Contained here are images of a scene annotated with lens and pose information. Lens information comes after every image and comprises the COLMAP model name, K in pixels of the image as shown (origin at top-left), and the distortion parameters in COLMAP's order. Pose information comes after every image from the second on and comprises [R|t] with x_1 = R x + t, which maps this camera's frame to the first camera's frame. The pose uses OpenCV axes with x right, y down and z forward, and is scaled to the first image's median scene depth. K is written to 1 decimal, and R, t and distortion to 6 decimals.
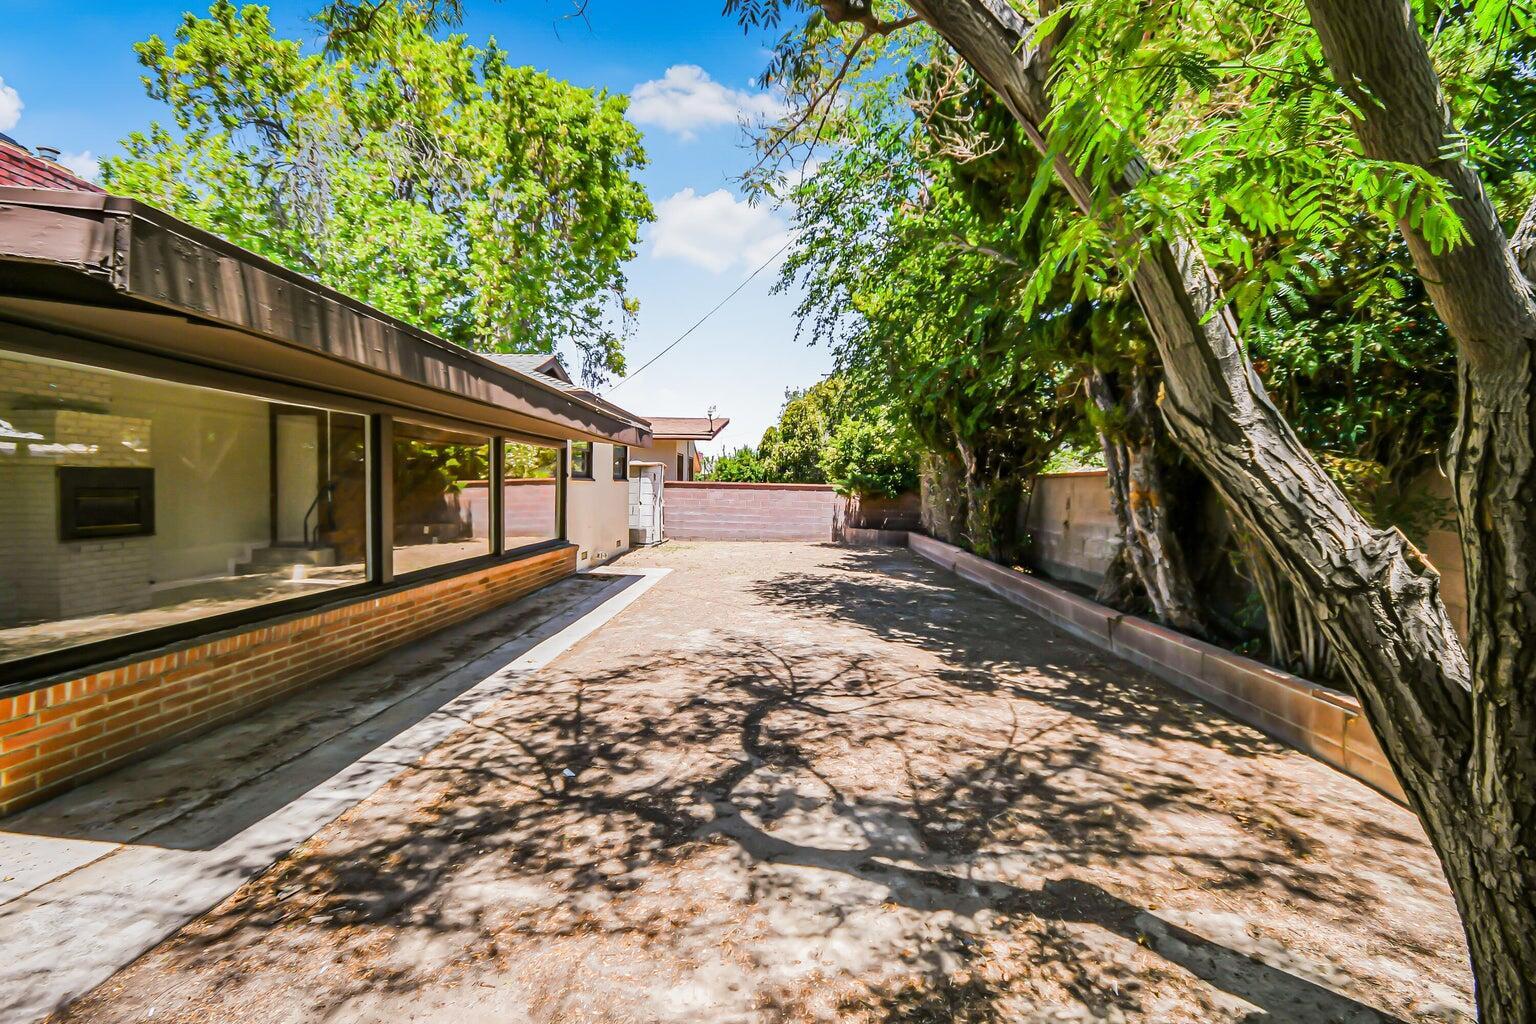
lens RADIAL K [[692.1, 0, 767.2], [0, 692.1, 502.9], [0, 0, 1]] dist [0.020478, -0.006412]
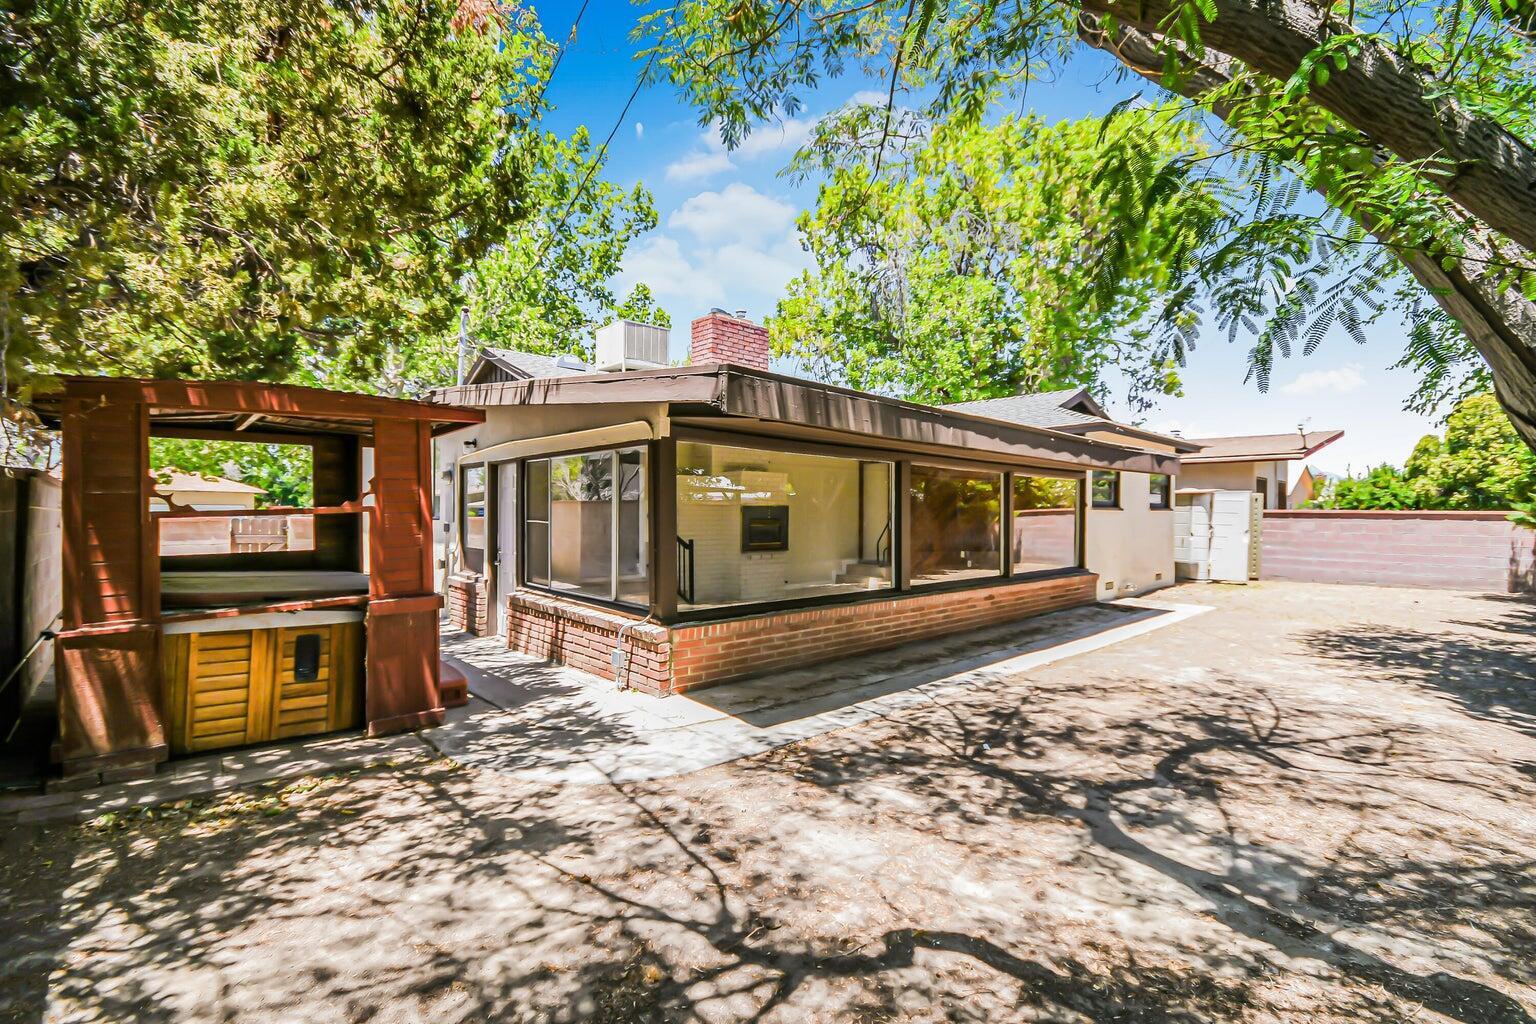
lens RADIAL K [[692.1, 0, 767.2], [0, 692.1, 502.9], [0, 0, 1]] dist [0.020478, -0.006412]
pose [[0.696518, -0.021204, -0.717226, 0.262443], [-0.012313, 0.999063, -0.041493, 0.011707], [0.717434, 0.037731, 0.695604, -0.109733]]
